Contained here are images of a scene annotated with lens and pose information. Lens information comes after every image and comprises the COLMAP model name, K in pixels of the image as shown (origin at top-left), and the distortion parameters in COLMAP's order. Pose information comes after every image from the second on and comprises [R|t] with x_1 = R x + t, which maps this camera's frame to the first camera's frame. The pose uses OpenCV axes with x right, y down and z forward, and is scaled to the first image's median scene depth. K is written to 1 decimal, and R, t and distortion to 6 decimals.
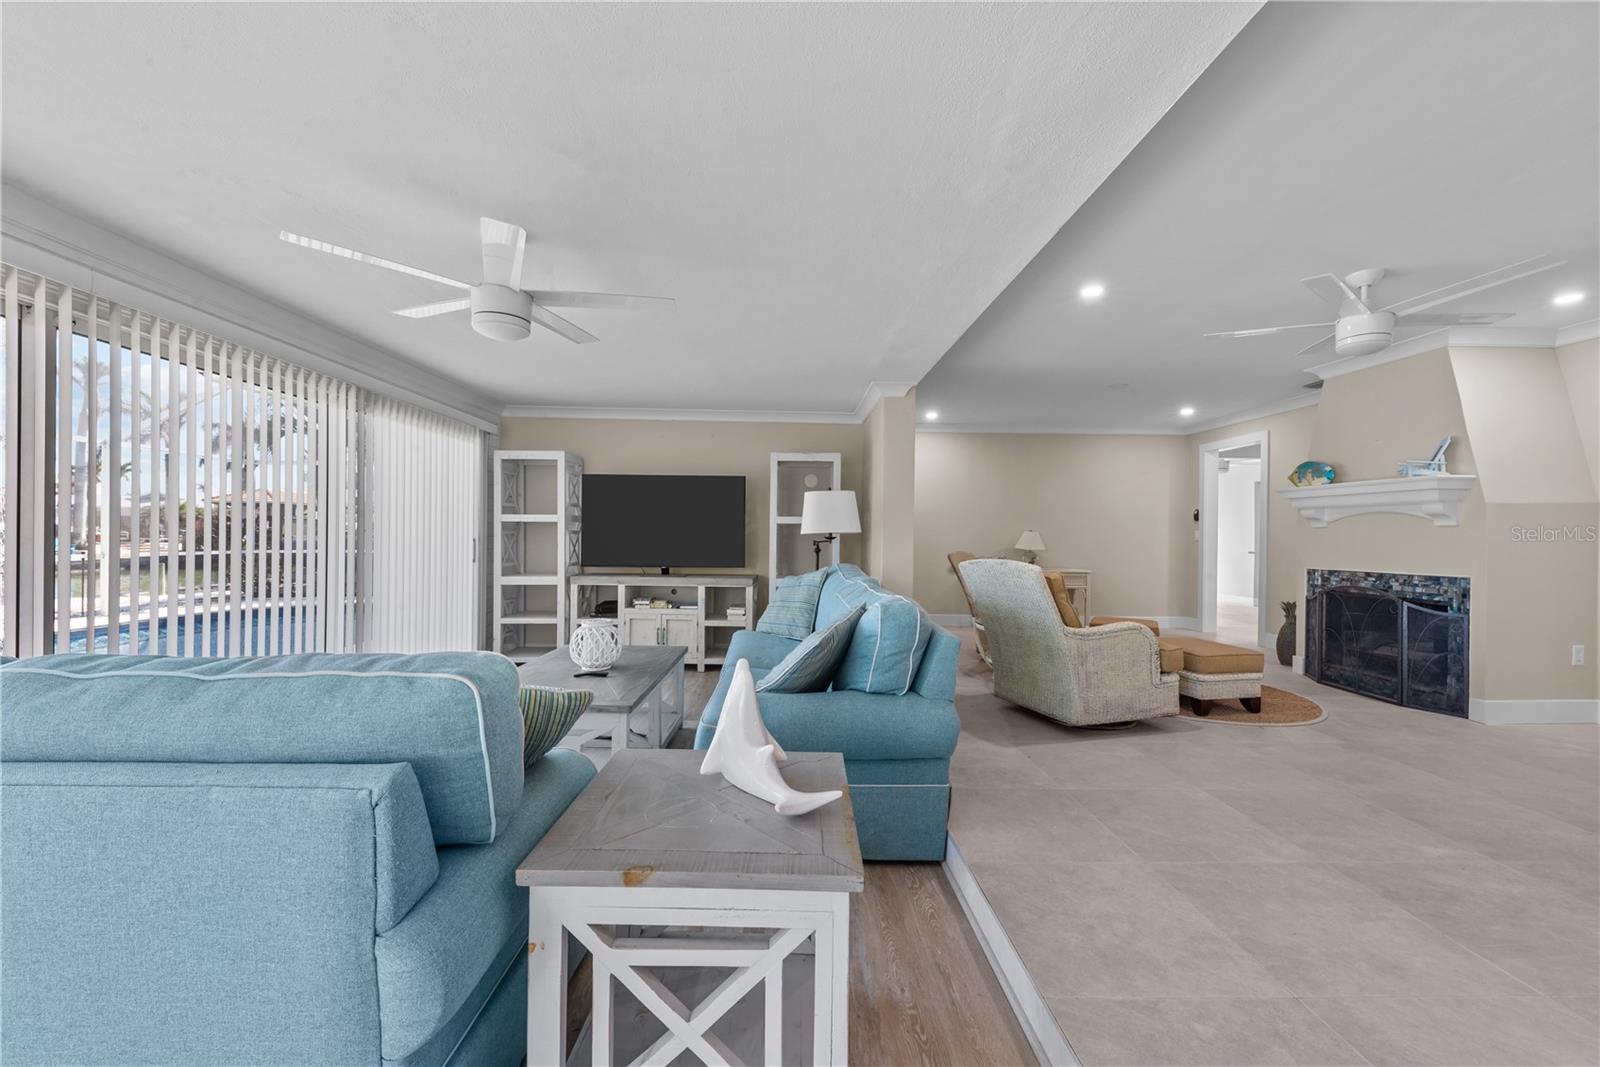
lens RADIAL K [[618.5, 0, 787.5], [0, 618.5, 532.1], [0, 0, 1]] dist [-0.002334, -0.000678]
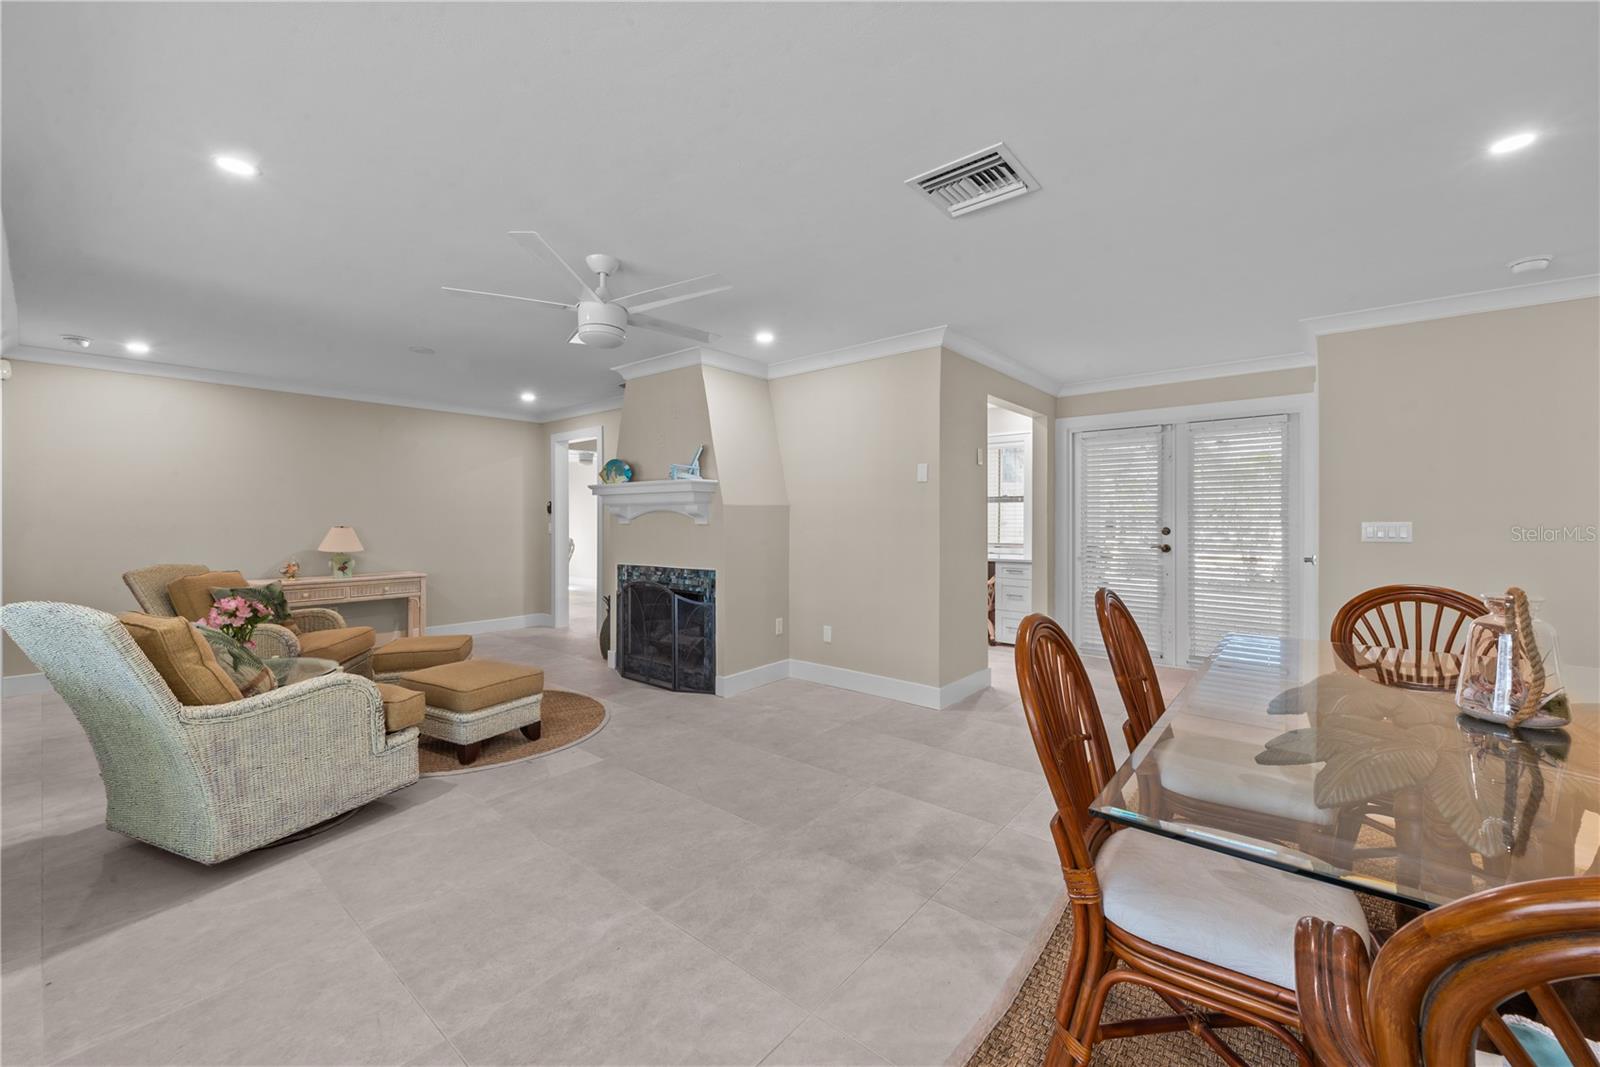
lens RADIAL K [[625.8, 0, 796.7], [0, 625.8, 515.7], [0, 0, 1]] dist [0.000383, -0.000058]
pose [[0.651719, -0.005219, 0.758443, 0.325100], [0.004544, 0.999985, 0.002977, -0.029099], [-0.758447, 0.001506, 0.651733, 0.132028]]
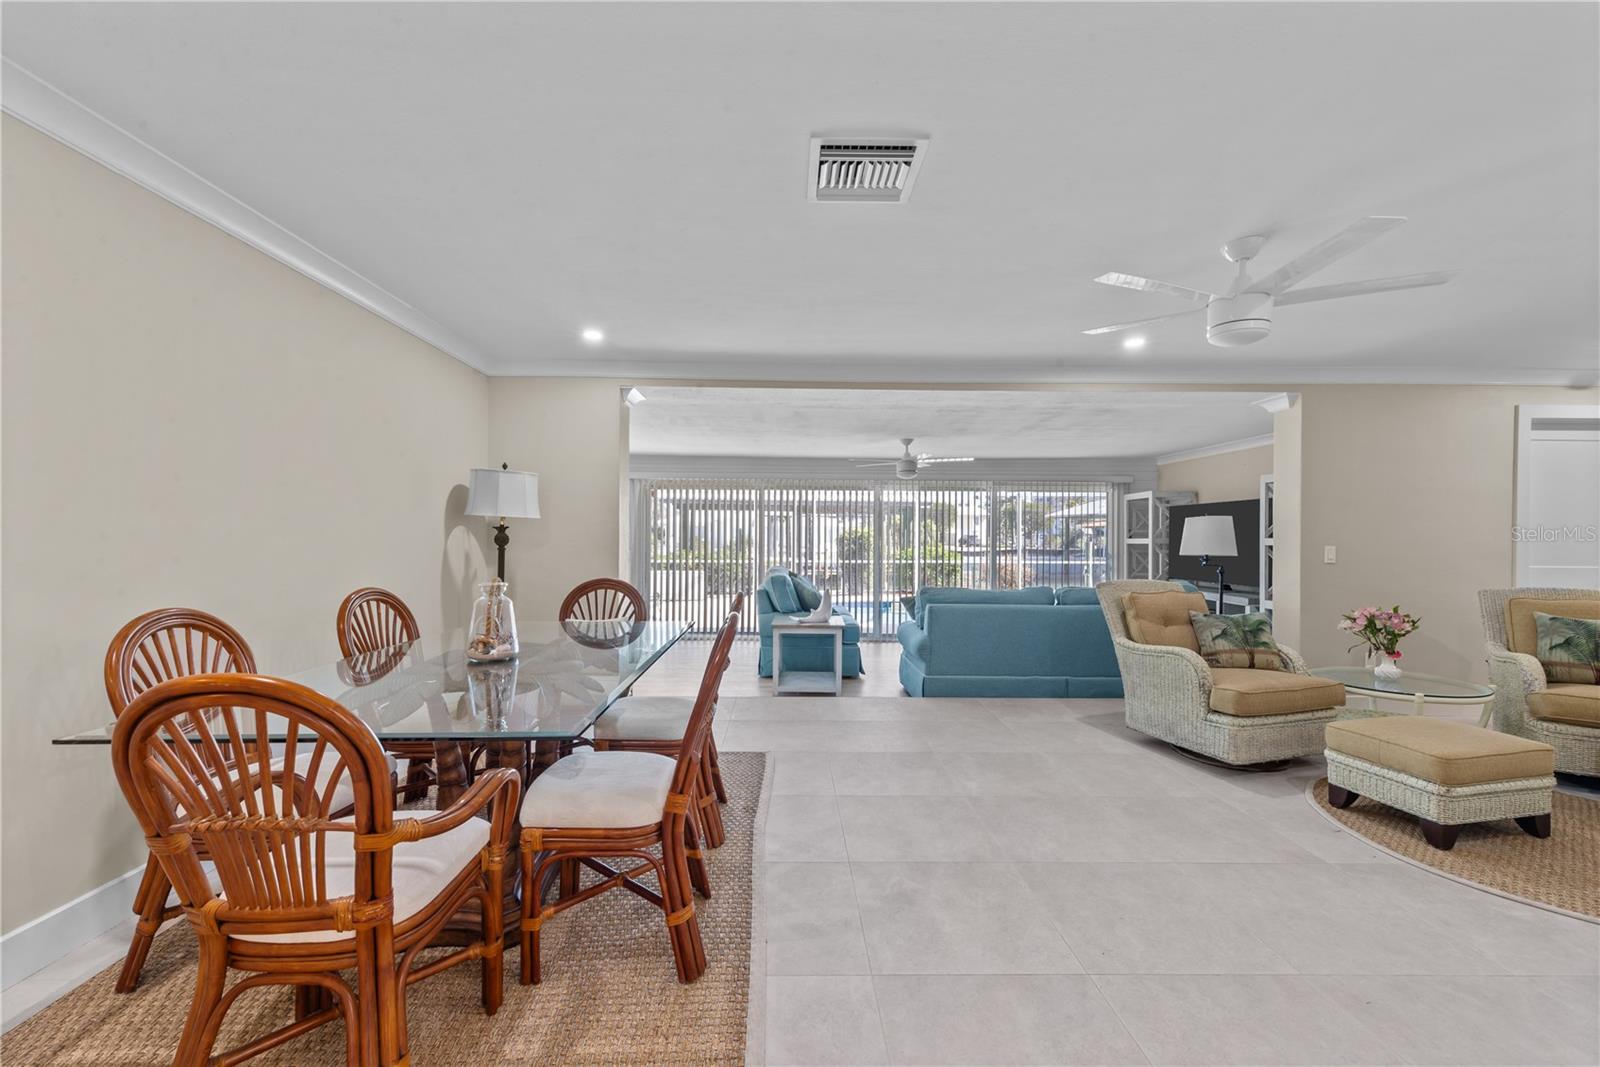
lens RADIAL K [[624.6, 0, 800.0], [0, 624.6, 533.5], [0, 0, 1]] dist [0.000105, -0.000111]
pose [[0.017905, -0.014384, -0.999736, 1.403611], [-0.008784, 0.999856, -0.014543, -0.017274], [0.999801, 0.009042, 0.017776, 0.328327]]
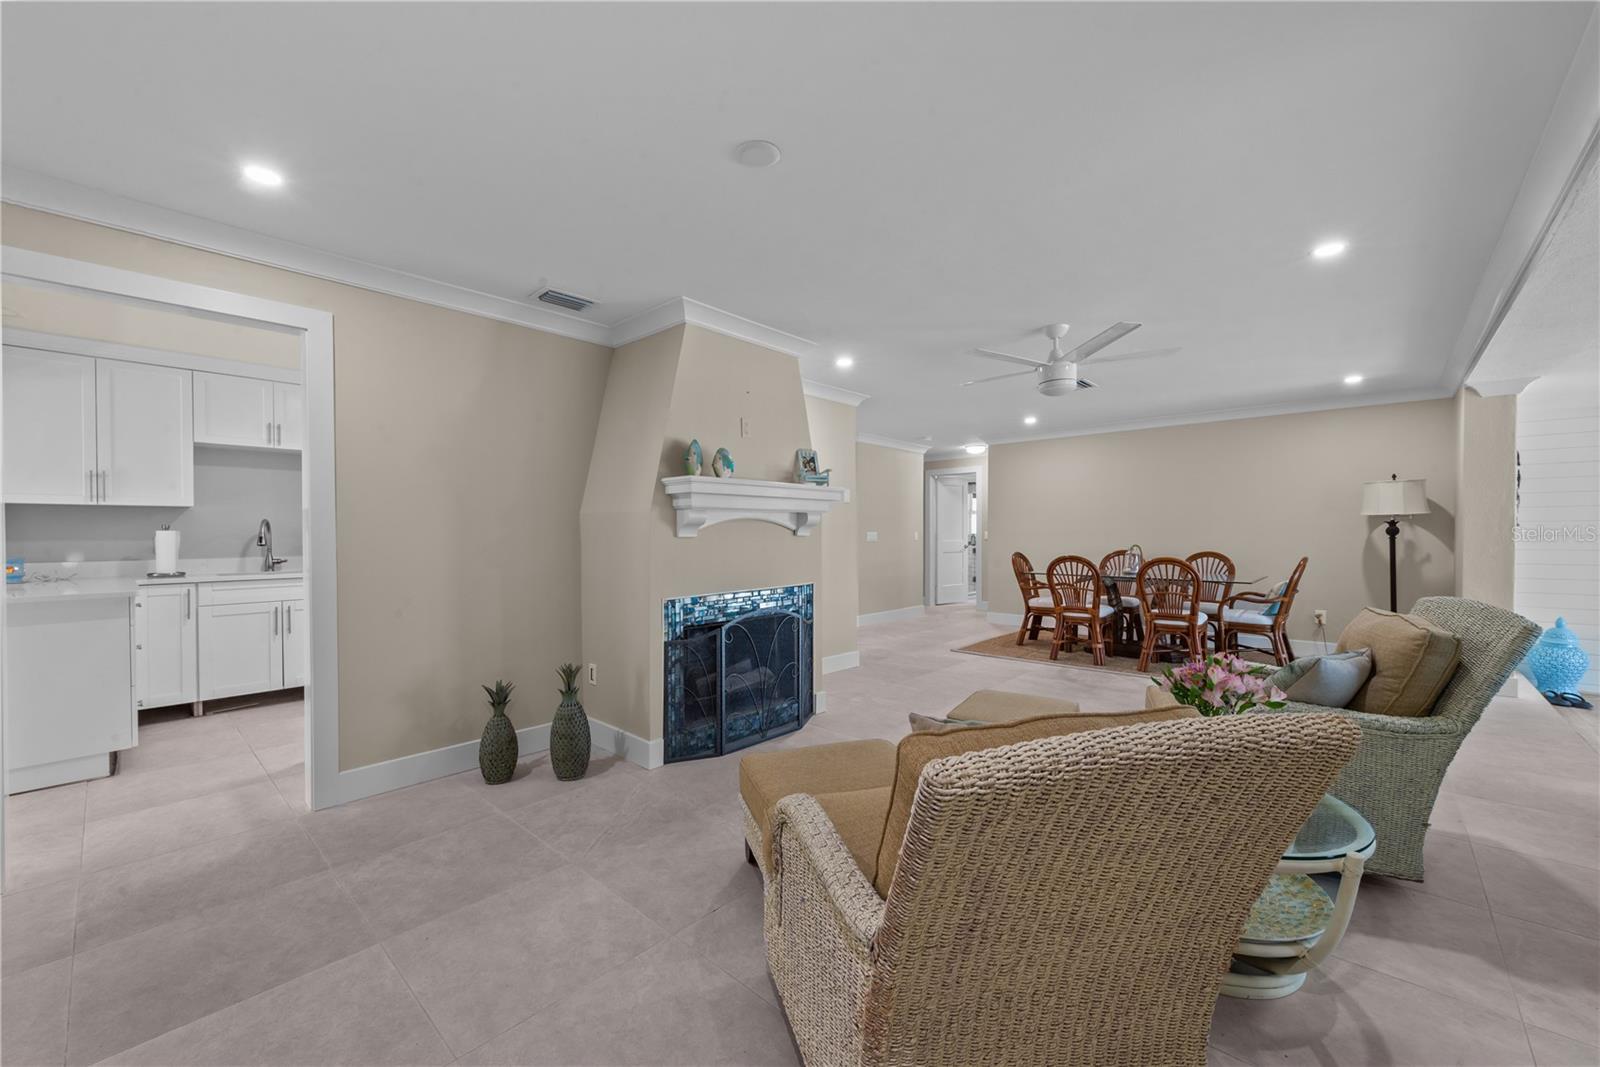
lens RADIAL K [[624.6, 0, 800.0], [0, 624.6, 533.5], [0, 0, 1]] dist [0.000105, -0.000111]
pose [[-0.724591, -0.005202, 0.689159, 0.366955], [-0.001113, 0.999979, 0.006378, -0.020192], [-0.689178, 0.003855, -0.724582, 1.780401]]
